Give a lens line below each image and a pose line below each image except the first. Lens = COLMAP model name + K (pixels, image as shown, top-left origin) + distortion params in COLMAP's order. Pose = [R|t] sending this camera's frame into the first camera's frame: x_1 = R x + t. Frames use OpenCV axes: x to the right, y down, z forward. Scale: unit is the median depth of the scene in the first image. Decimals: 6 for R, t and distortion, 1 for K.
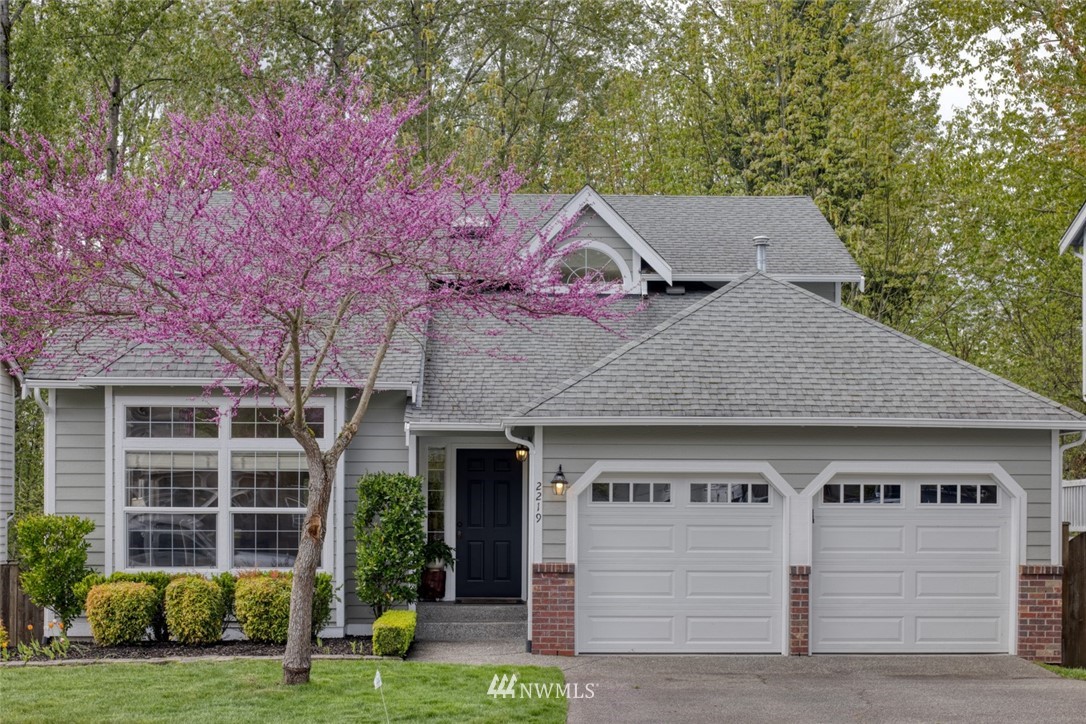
lens RADIAL K [[1566.0, 0, 545.2], [0, 1566.0, 510.3], [0, 0, 1]] dist [-0.025386, 0.004438]
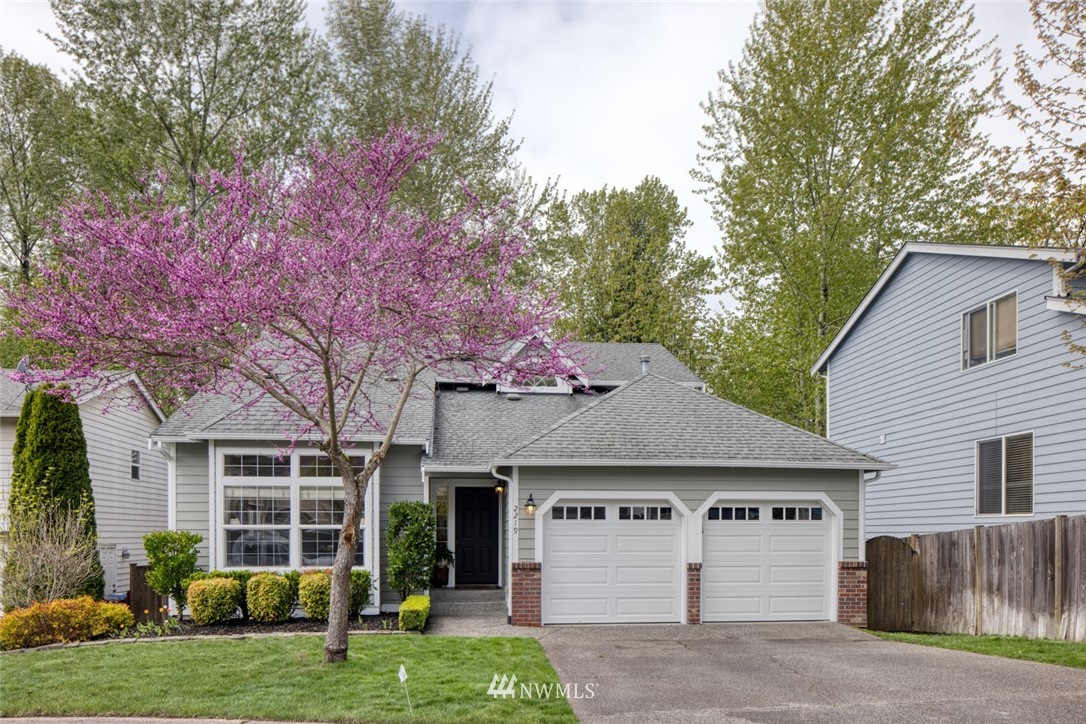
lens RADIAL K [[737.6, 0, 539.3], [0, 737.6, 535.8], [0, 0, 1]] dist [0.001185, -0.000301]
pose [[0.997246, -0.004443, 0.074033, -0.032449], [0.004373, 0.999990, 0.001110, 0.008893], [-0.074037, -0.000783, 0.997255, 0.320420]]
